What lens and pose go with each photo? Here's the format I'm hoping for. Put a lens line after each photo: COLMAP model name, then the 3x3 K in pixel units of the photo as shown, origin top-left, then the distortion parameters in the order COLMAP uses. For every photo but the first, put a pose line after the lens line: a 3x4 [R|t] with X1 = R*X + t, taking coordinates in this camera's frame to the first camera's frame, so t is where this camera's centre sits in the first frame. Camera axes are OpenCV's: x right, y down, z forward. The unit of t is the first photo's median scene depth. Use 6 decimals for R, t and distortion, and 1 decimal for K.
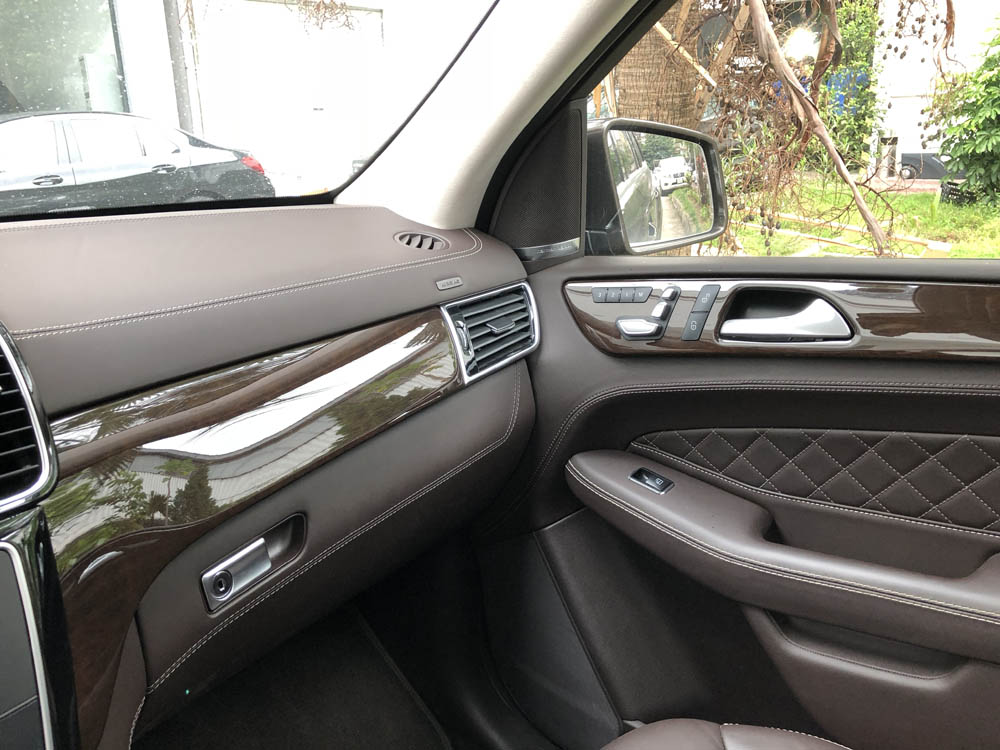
lens RADIAL K [[798.1, 0, 495.8], [0, 798.1, 377.1], [0, 0, 1]] dist [0.025472, -0.010699]
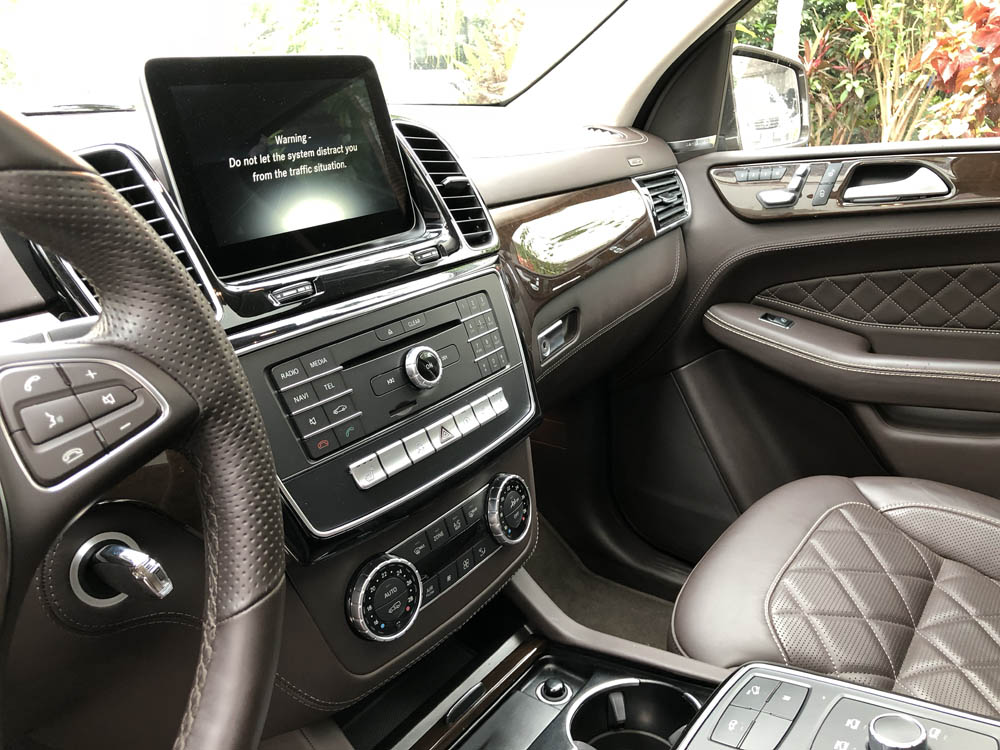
lens RADIAL K [[807.2, 0, 515.3], [0, 807.2, 370.7], [0, 0, 1]] dist [0.031433, 0.003167]
pose [[0.996917, -0.004080, 0.078363, -0.355283], [0.002085, 0.999672, 0.025515, 0.187297], [-0.078441, -0.025273, 0.996598, -0.306224]]
